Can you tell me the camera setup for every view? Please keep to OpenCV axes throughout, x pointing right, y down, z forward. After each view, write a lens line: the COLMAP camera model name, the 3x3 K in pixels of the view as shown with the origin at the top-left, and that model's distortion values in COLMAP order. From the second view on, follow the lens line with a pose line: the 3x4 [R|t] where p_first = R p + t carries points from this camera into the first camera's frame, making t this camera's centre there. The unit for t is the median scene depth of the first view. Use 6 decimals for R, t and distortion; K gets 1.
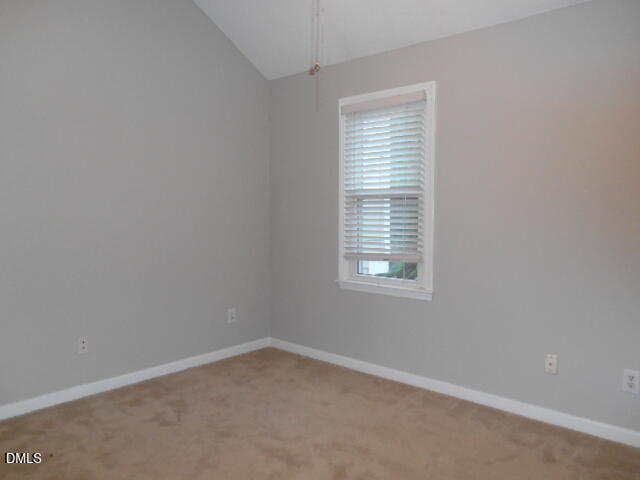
lens RADIAL K [[495.6, 0, 318.2], [0, 495.6, 236.1], [0, 0, 1]] dist [-0.013837, 0.009550]
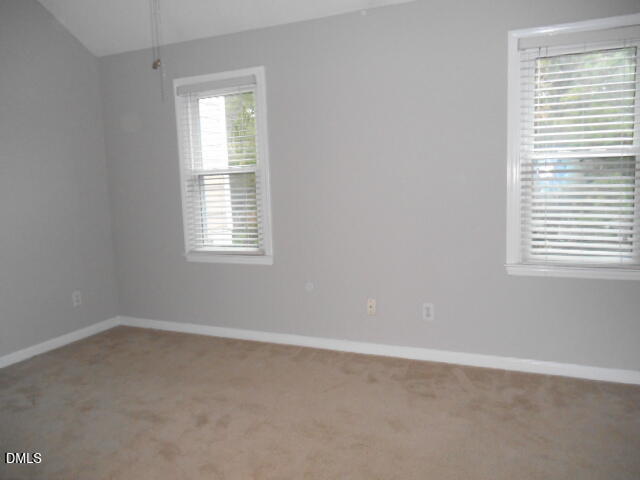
lens RADIAL K [[495.6, 0, 316.4], [0, 495.6, 241.3], [0, 0, 1]] dist [-0.013837, 0.009550]
pose [[0.949022, -0.074497, 0.306280, -0.019371], [0.055544, 0.995989, 0.070150, 0.004798], [-0.310278, -0.049562, 0.949353, -0.107531]]
